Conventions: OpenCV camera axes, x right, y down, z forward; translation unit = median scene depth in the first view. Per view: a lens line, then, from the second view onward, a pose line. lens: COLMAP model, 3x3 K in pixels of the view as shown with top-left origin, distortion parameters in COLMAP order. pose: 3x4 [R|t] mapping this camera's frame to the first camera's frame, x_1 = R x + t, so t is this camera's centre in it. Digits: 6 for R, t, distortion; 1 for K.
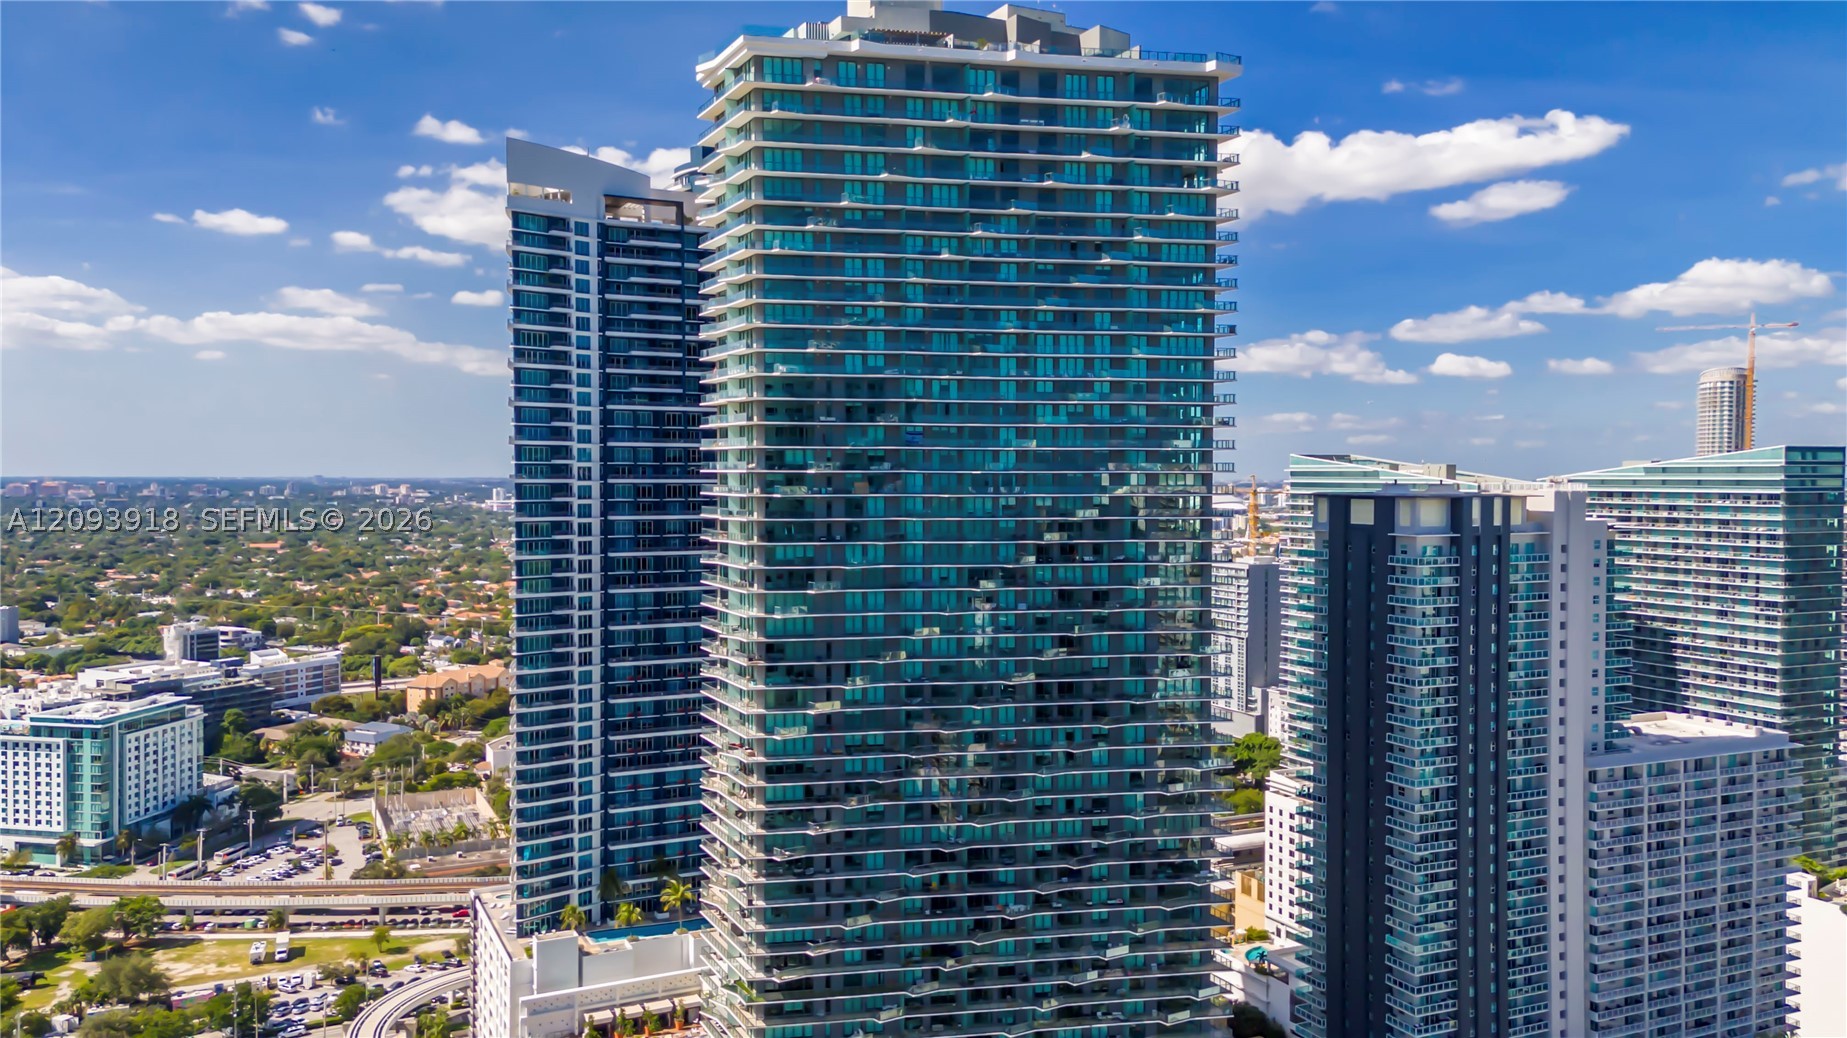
lens RADIAL K [[1374.7, 0, 920.4], [0, 1374.7, 516.9], [0, 0, 1]] dist [0.063607, 0.000312]
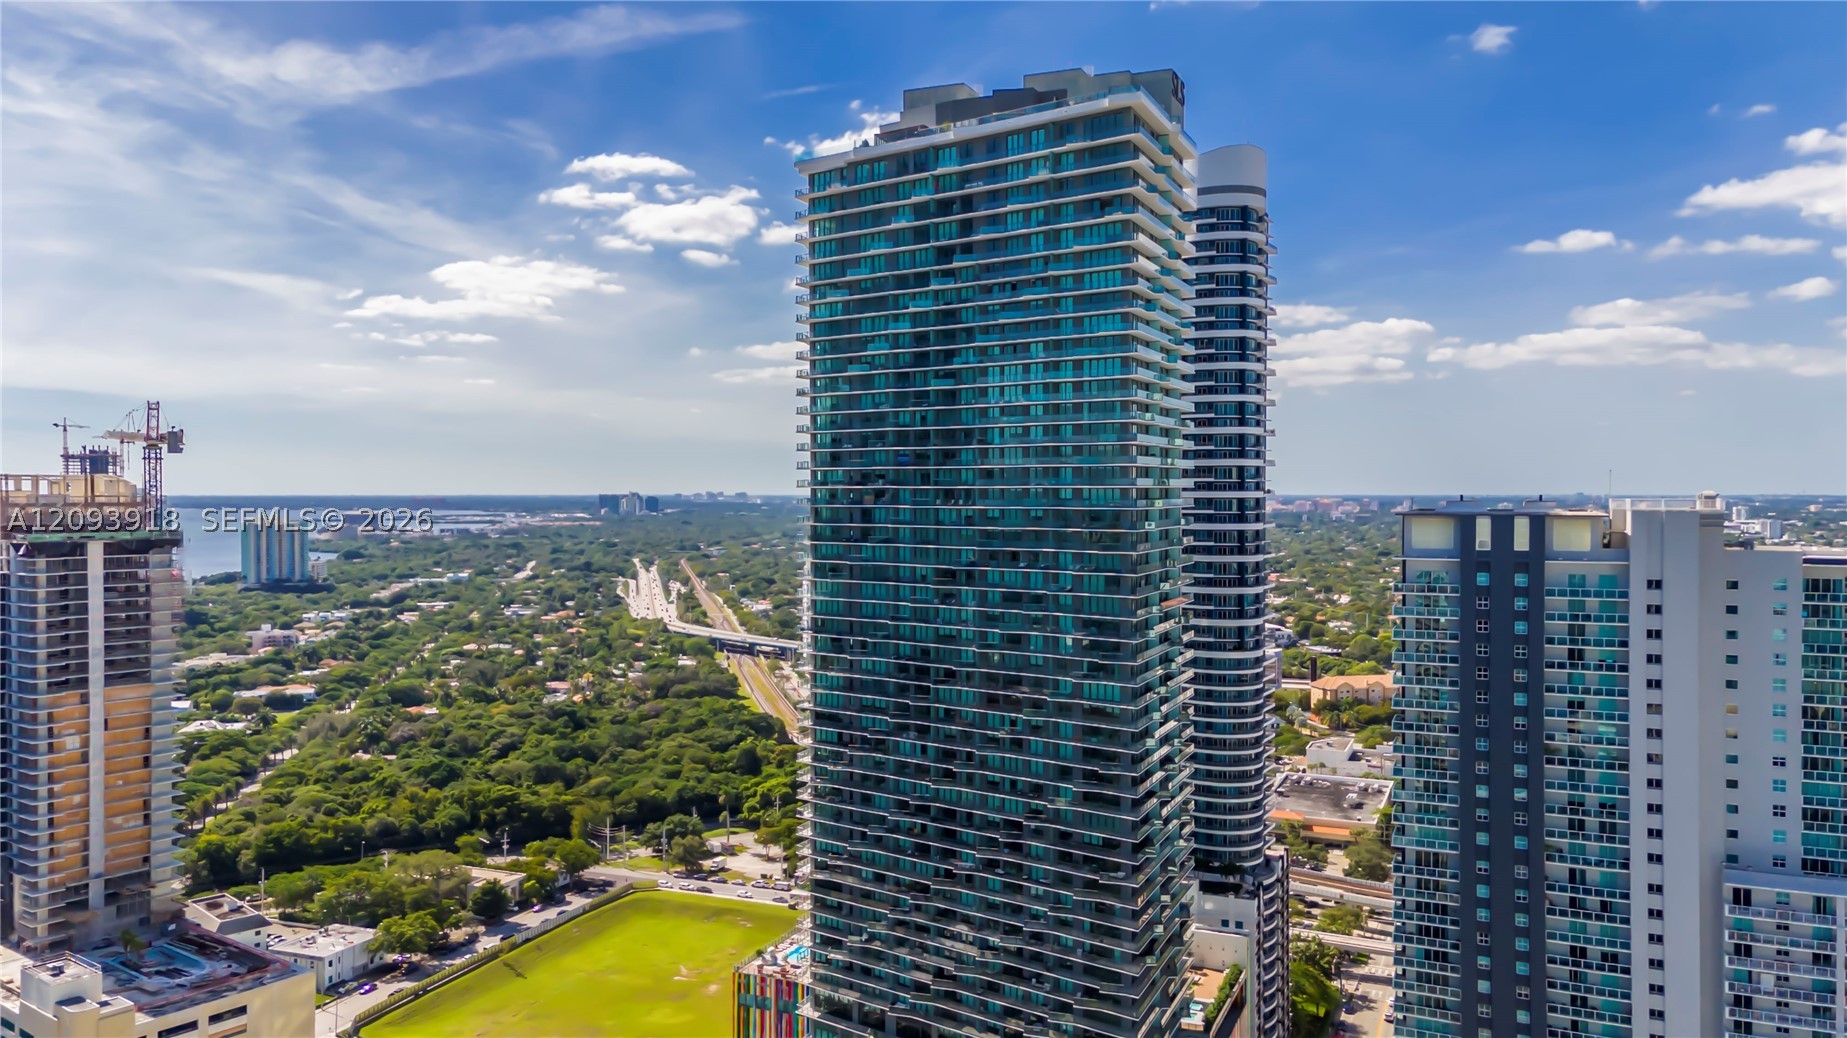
lens RADIAL K [[1374.7, 0, 933.7], [0, 1374.7, 512.9], [0, 0, 1]] dist [0.063607, 0.000312]
pose [[0.654380, 0.010087, -0.756099, 0.919203], [-0.021879, 0.999745, -0.005599, -0.003660], [0.755849, 0.020207, 0.654434, 0.219992]]
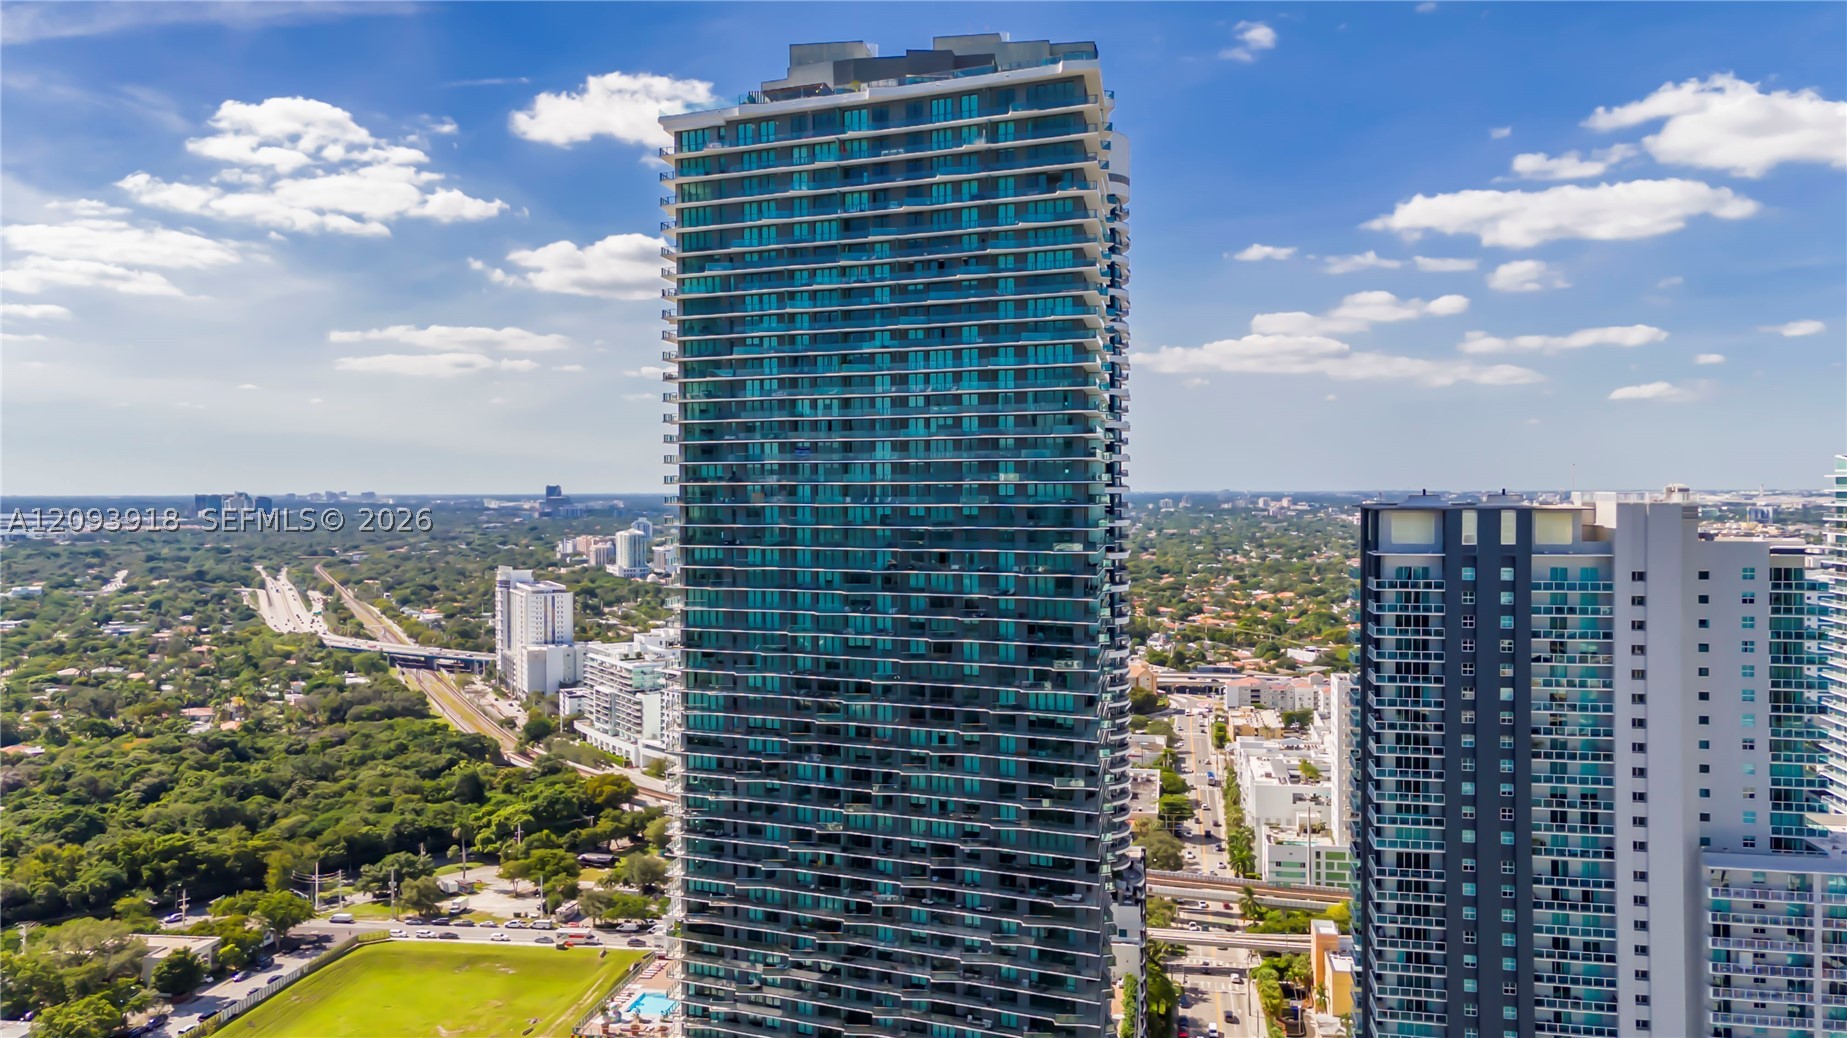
lens RADIAL K [[1374.7, 0, 925.7], [0, 1374.7, 514.7], [0, 0, 1]] dist [0.063607, 0.000312]
pose [[0.821804, 0.005830, -0.569741, 0.690982], [-0.011990, 0.999903, -0.007061, -0.001188], [0.569644, 0.012634, 0.821794, 0.148003]]
